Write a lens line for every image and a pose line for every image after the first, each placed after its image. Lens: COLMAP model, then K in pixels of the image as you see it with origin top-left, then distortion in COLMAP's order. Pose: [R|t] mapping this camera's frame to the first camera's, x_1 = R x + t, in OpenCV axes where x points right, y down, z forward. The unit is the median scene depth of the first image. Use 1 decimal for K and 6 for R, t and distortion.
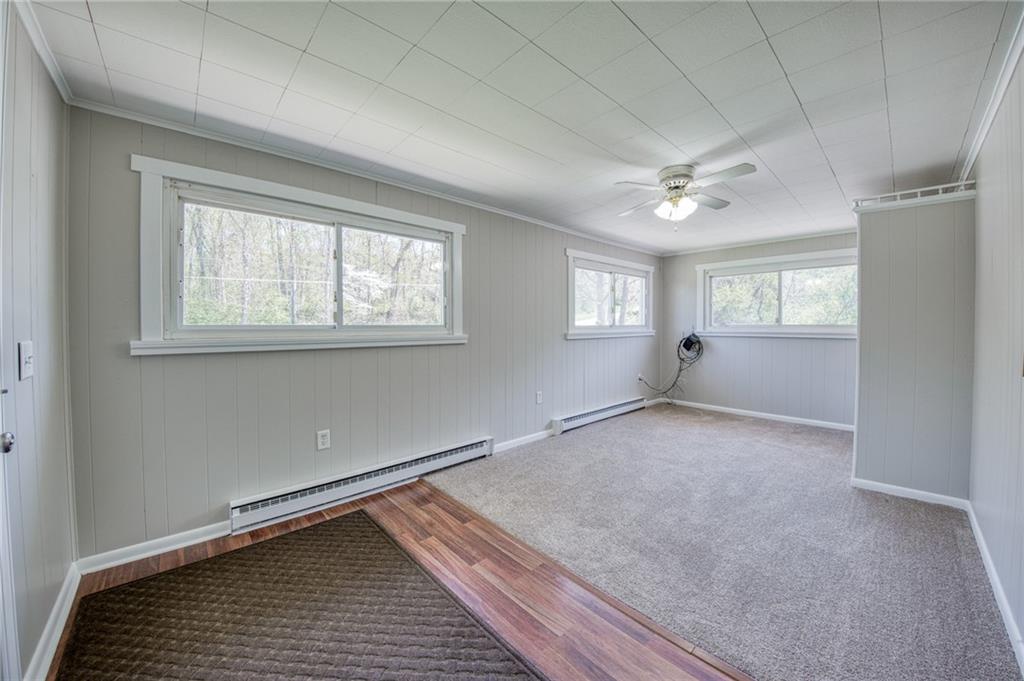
lens RADIAL K [[375.7, 0, 506.0], [0, 375.7, 332.7], [0, 0, 1]] dist [-0.020486, -0.000336]
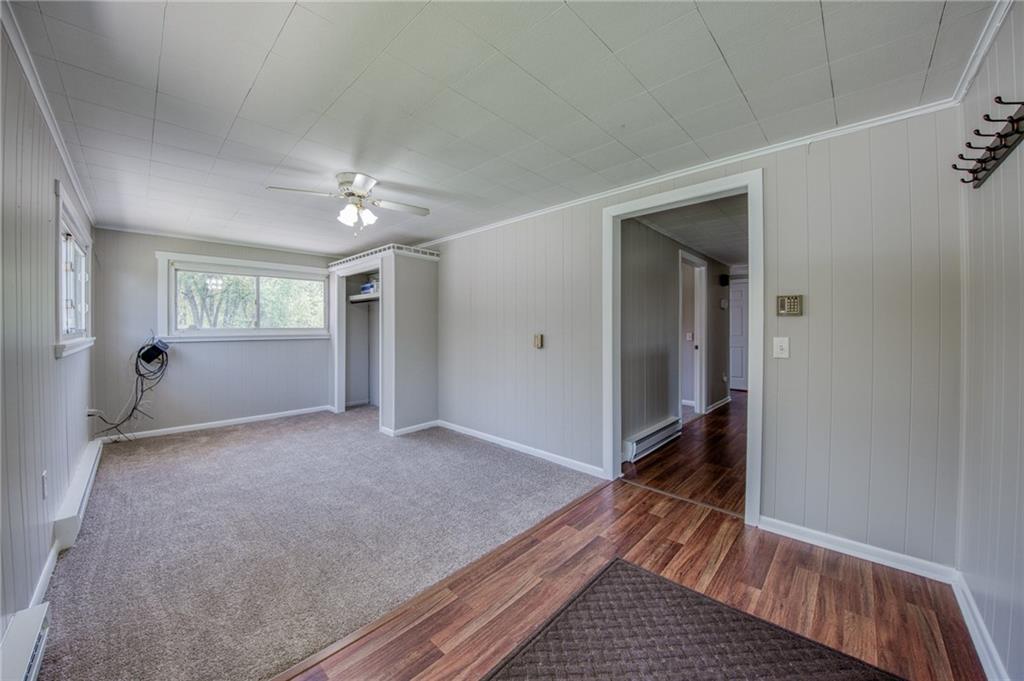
lens RADIAL K [[375.7, 0, 506.0], [0, 375.7, 332.7], [0, 0, 1]] dist [-0.020486, -0.000336]
pose [[-0.075936, -0.015010, 0.997000, -0.411039], [0.023597, 0.999580, 0.016846, -0.011444], [-0.996833, 0.024805, -0.075549, 0.456379]]
